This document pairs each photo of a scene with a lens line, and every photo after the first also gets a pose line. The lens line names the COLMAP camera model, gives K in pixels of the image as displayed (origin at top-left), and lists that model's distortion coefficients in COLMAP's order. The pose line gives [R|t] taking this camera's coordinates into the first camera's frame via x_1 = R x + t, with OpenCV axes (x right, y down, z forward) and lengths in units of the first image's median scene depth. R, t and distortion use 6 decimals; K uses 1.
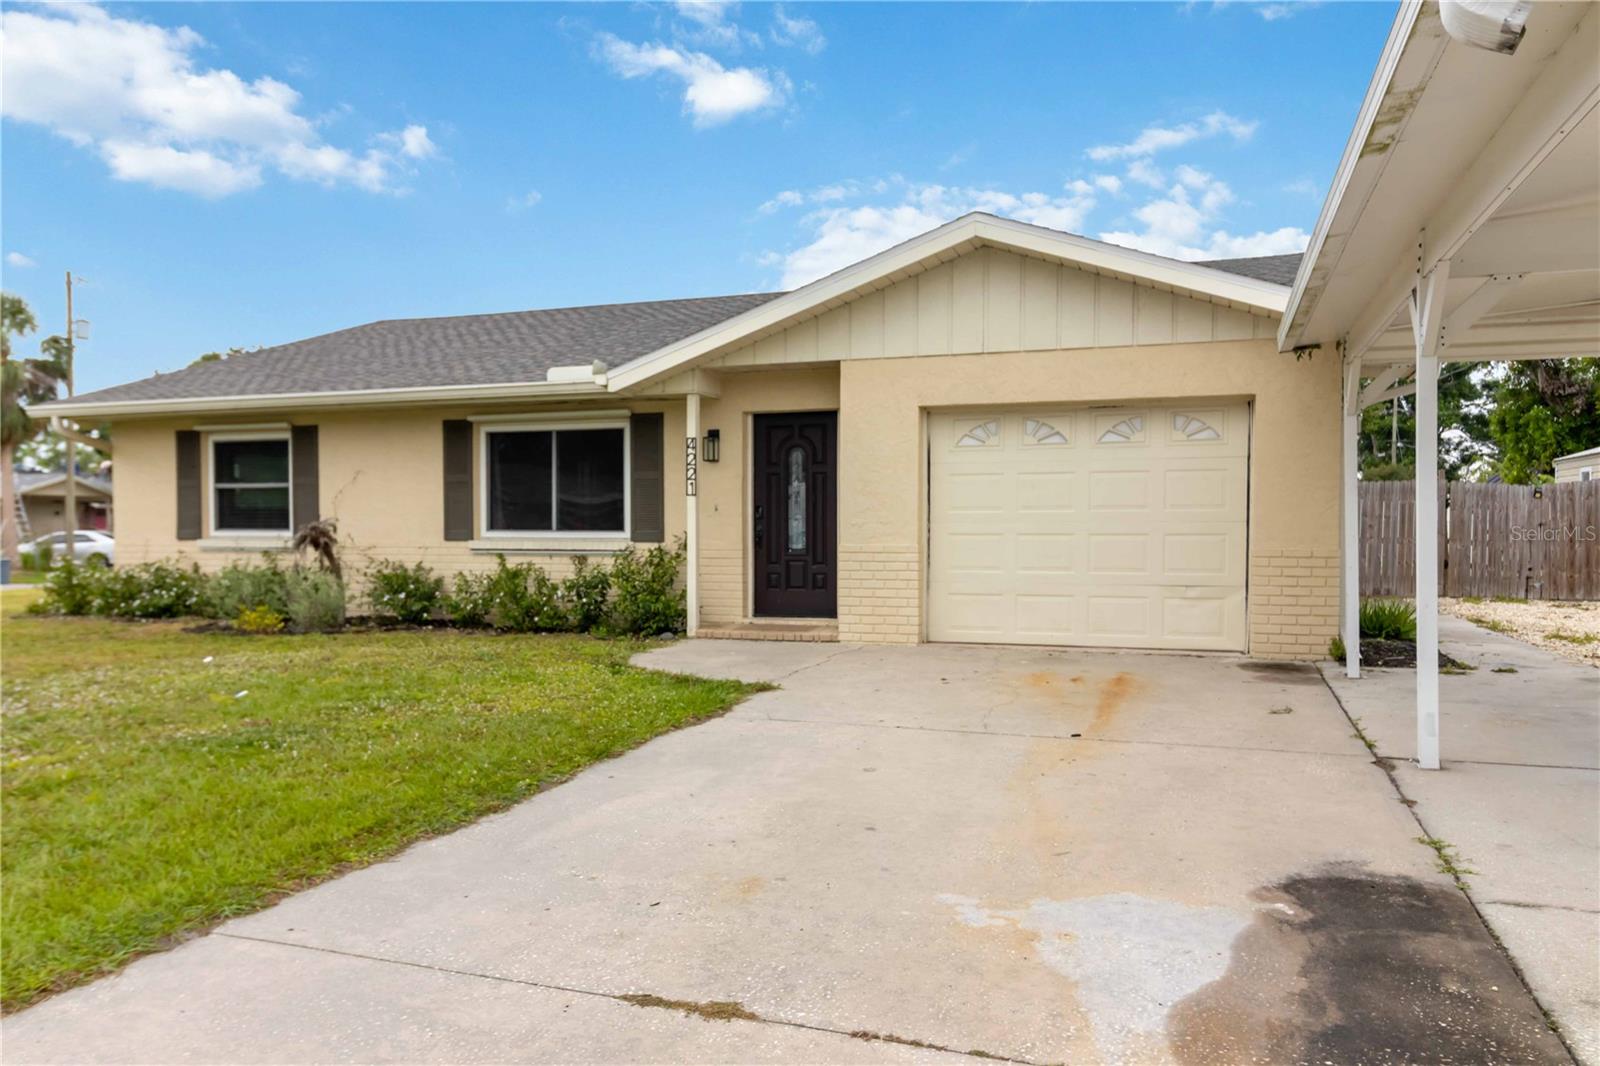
lens RADIAL K [[1112.3, 0, 800.0], [0, 1112.3, 533.0], [0, 0, 1]] dist [-0.002301, -0.000839]
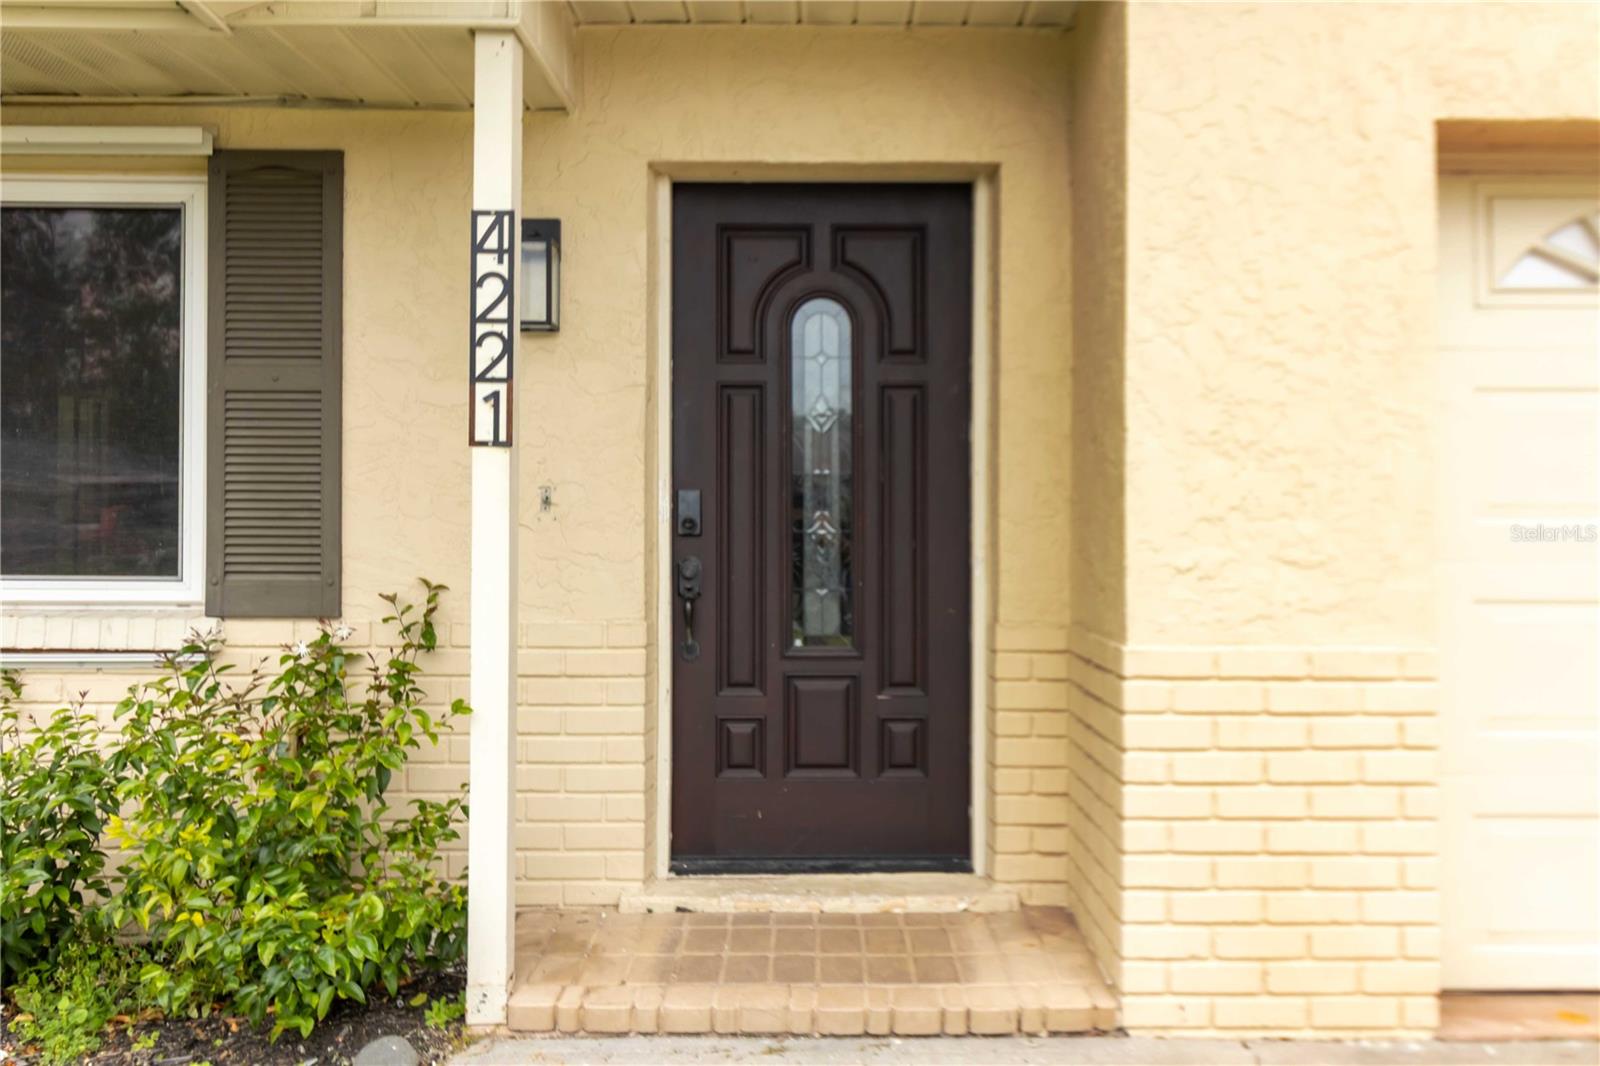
lens RADIAL K [[1185.2, 0, 802.4], [0, 1185.2, 505.7], [0, 0, 1]] dist [0.009950, 0.002737]
pose [[0.946620, 0.008400, 0.322243, -0.109321], [-0.003152, 0.999854, -0.016803, -0.015407], [-0.322337, 0.014890, 0.946508, 0.684958]]
